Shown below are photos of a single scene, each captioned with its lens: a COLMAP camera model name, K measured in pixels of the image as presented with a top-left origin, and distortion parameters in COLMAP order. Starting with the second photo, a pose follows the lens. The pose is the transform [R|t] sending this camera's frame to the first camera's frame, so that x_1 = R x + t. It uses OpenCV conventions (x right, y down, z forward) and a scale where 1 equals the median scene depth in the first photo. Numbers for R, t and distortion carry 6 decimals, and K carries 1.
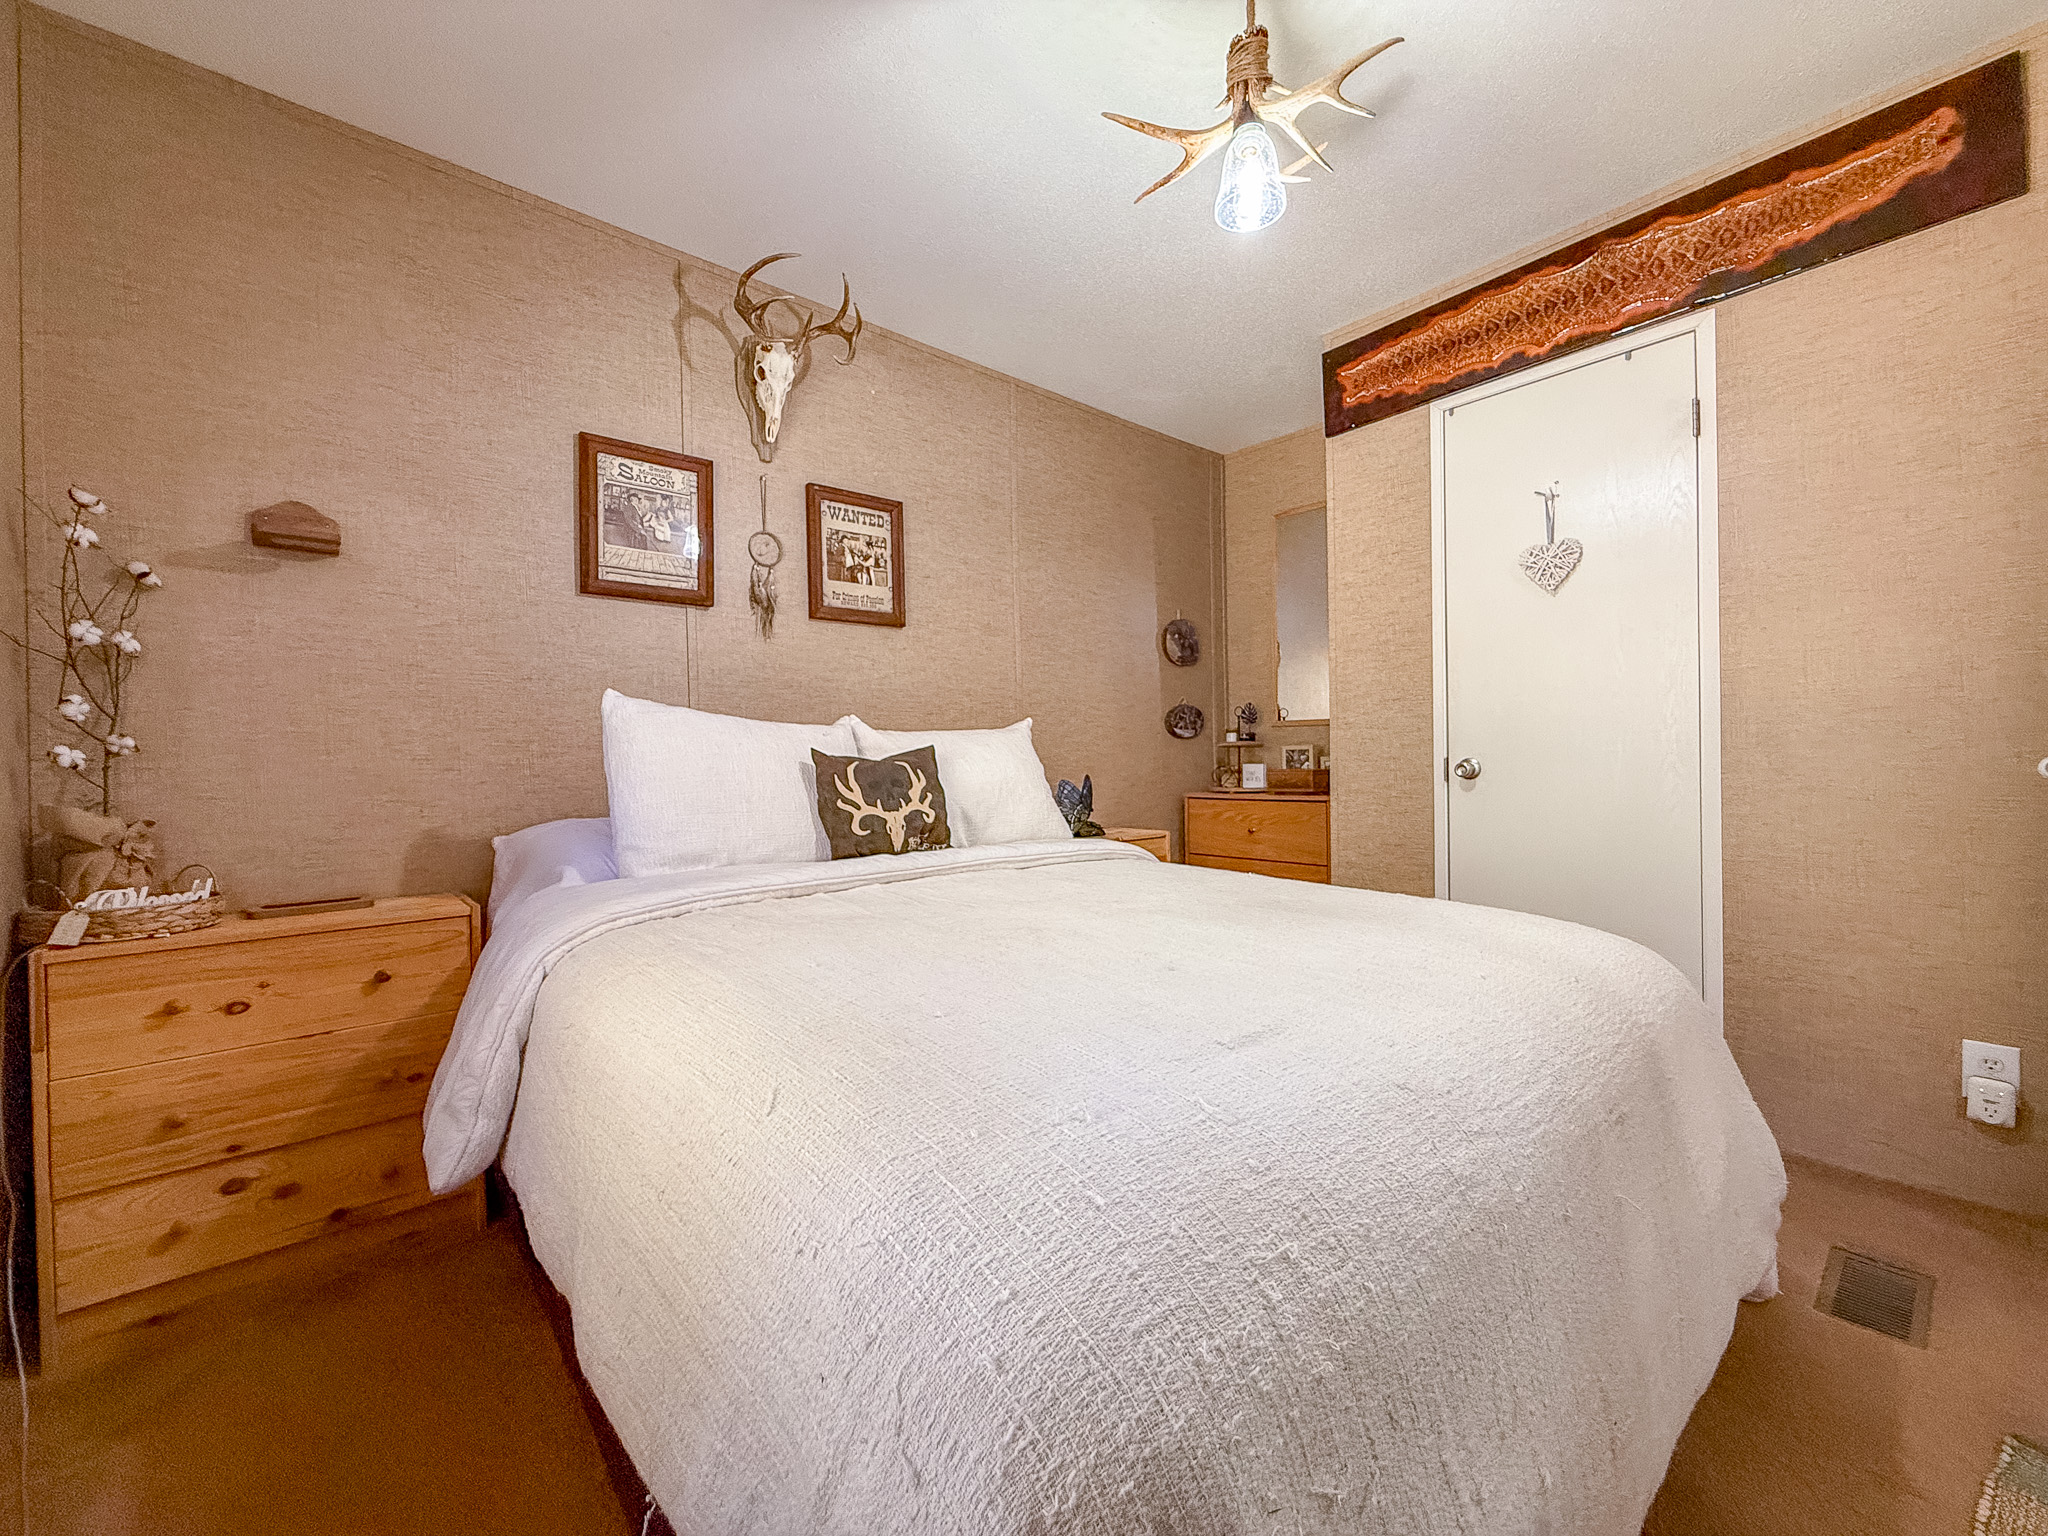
lens RADIAL K [[813.4, 0, 1022.4], [0, 813.4, 760.3], [0, 0, 1]] dist [-0.003035, 0.000362]
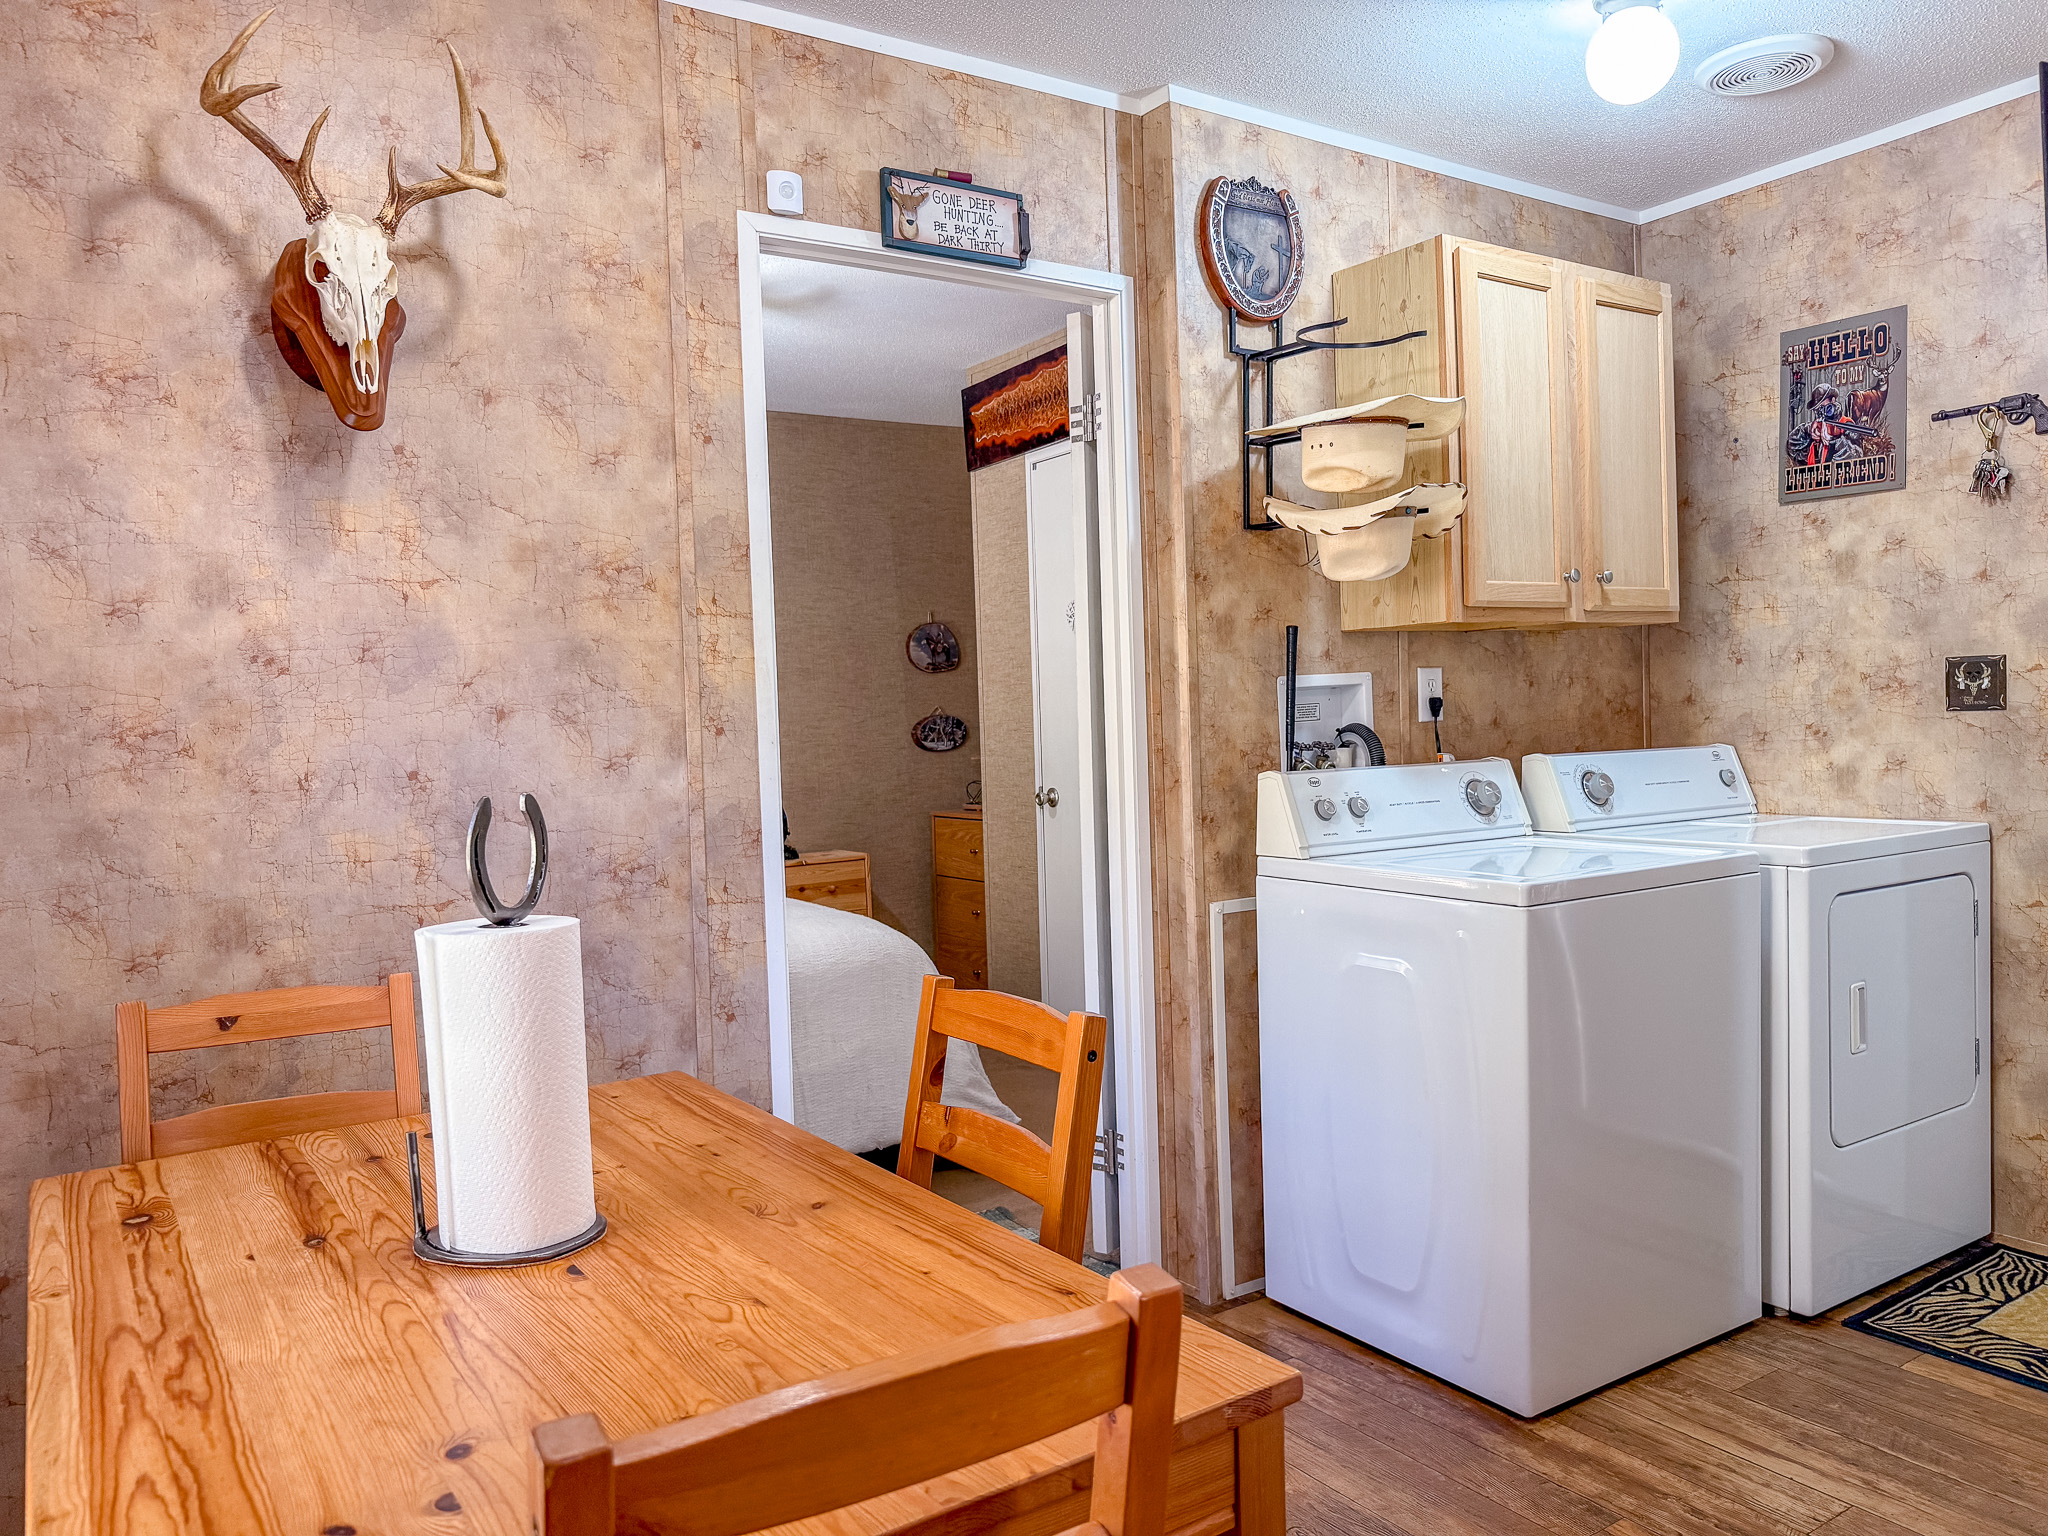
lens RADIAL K [[1466.8, 0, 1024.2], [0, 1466.8, 774.4], [0, 0, 1]] dist [-0.008297, 0.002894]
pose [[0.990442, -0.012210, -0.137389, 0.573996], [0.018184, 0.998939, 0.042312, -0.076148], [0.136727, -0.044406, 0.989613, -0.695483]]
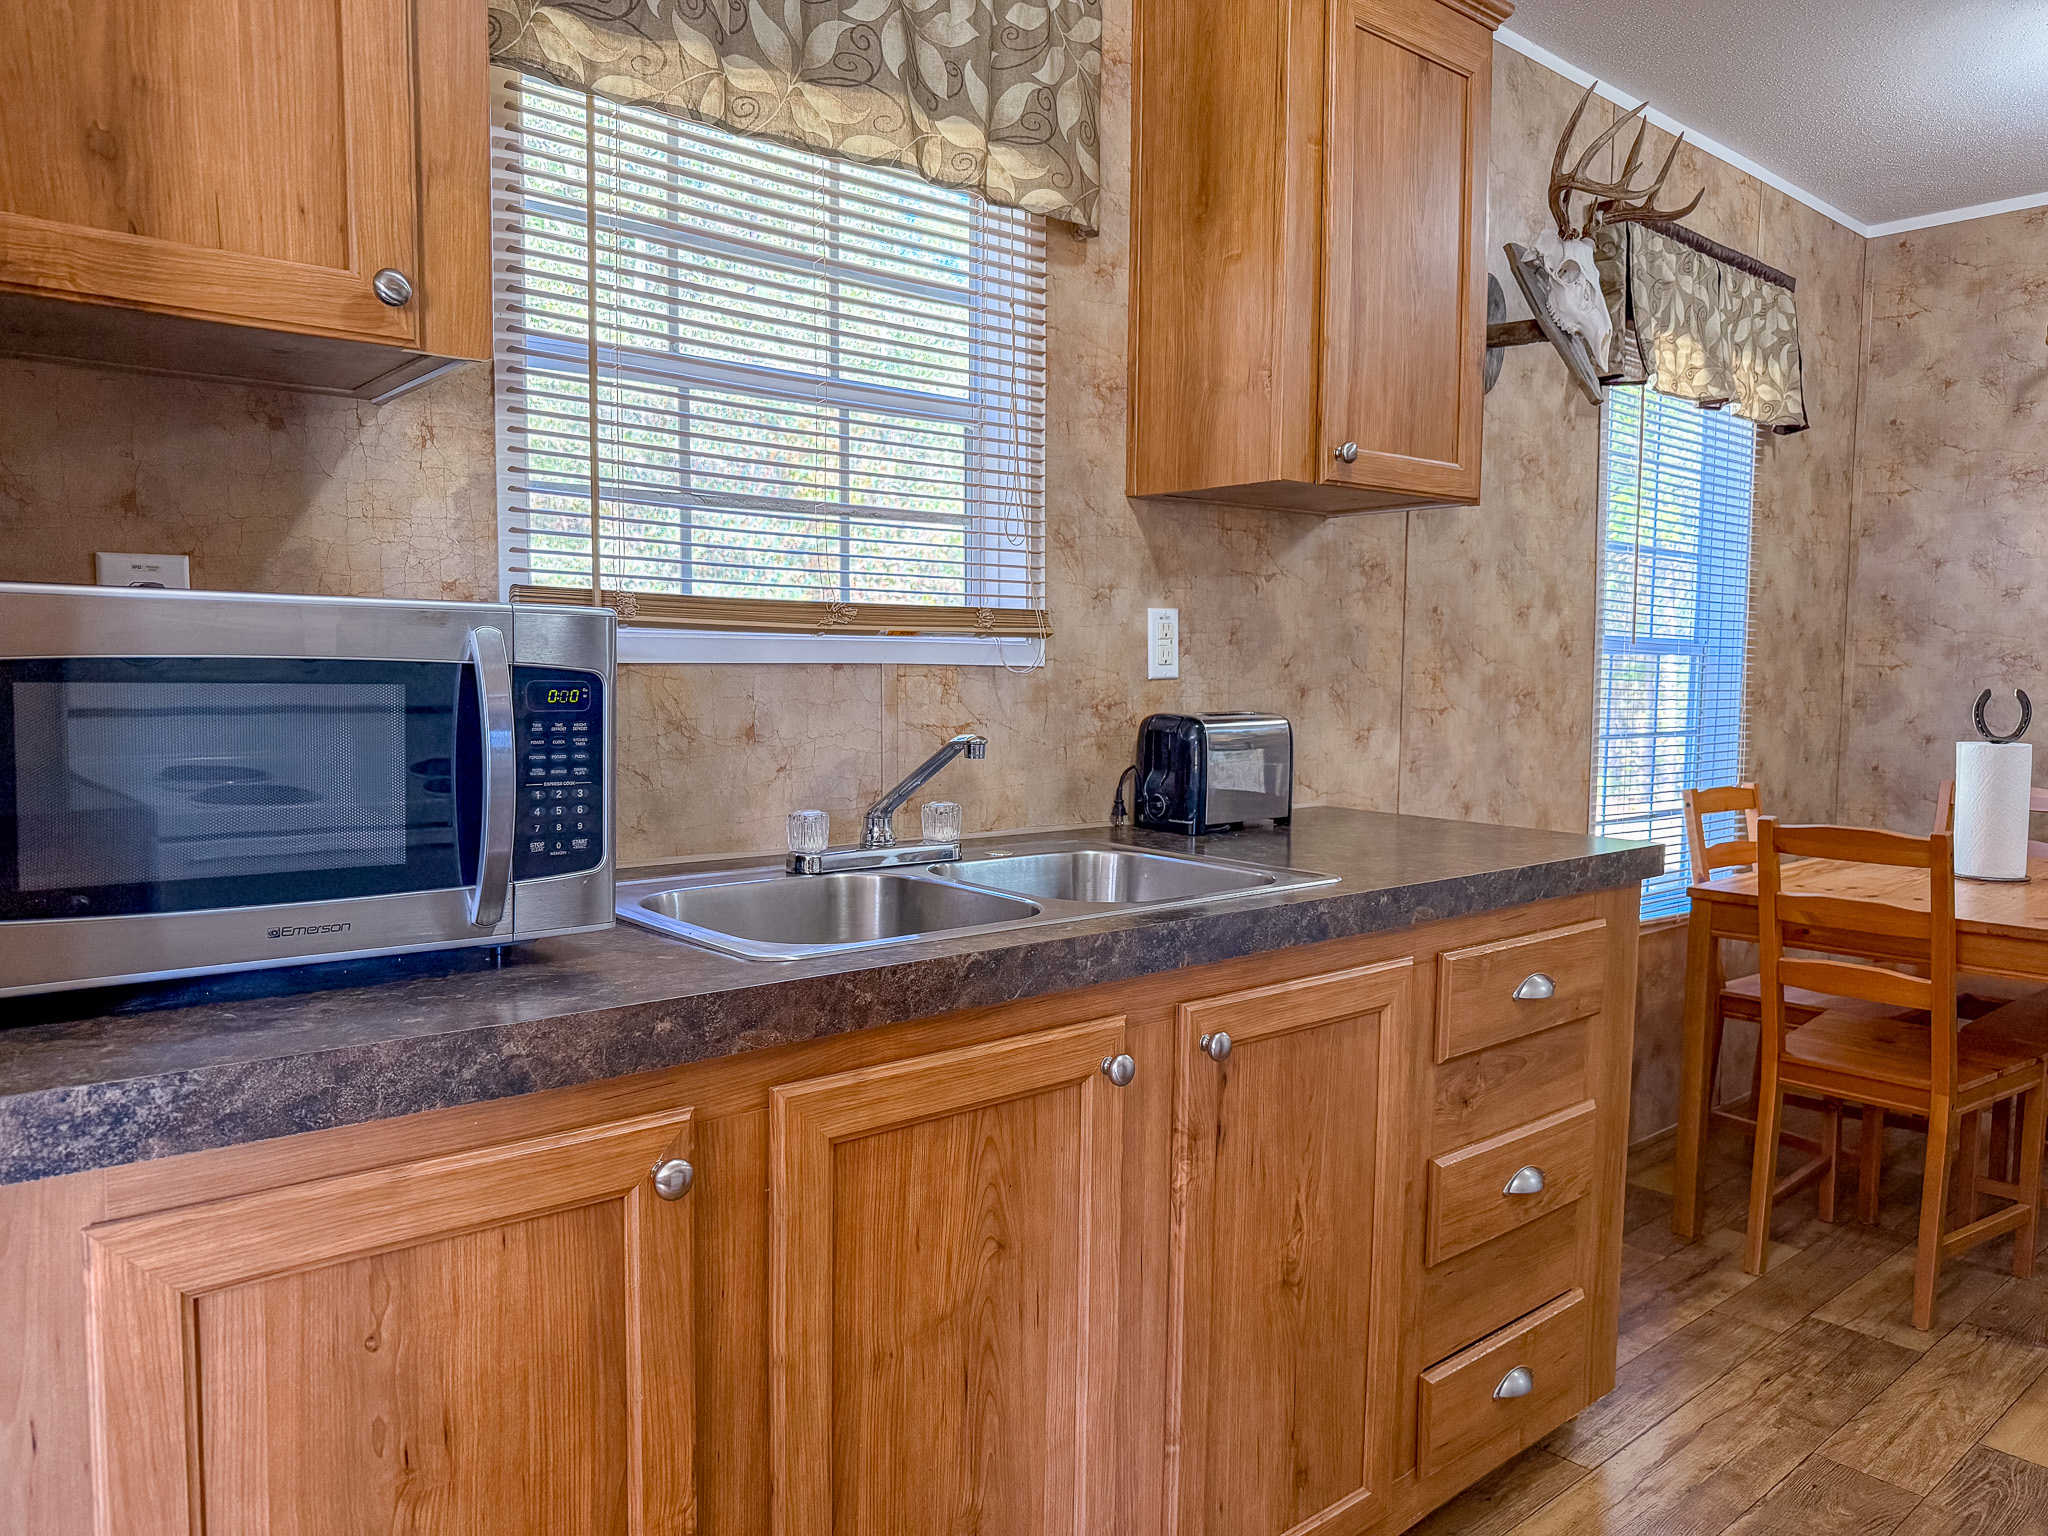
lens RADIAL K [[1466.8, 0, 1024.9], [0, 1466.8, 770.5], [0, 0, 1]] dist [-0.008297, 0.002894]
pose [[-0.001716, 0.094131, -0.995558, 3.313682], [-0.011039, 0.995497, 0.094144, -0.108542], [0.999938, 0.011151, -0.000669, -1.604912]]
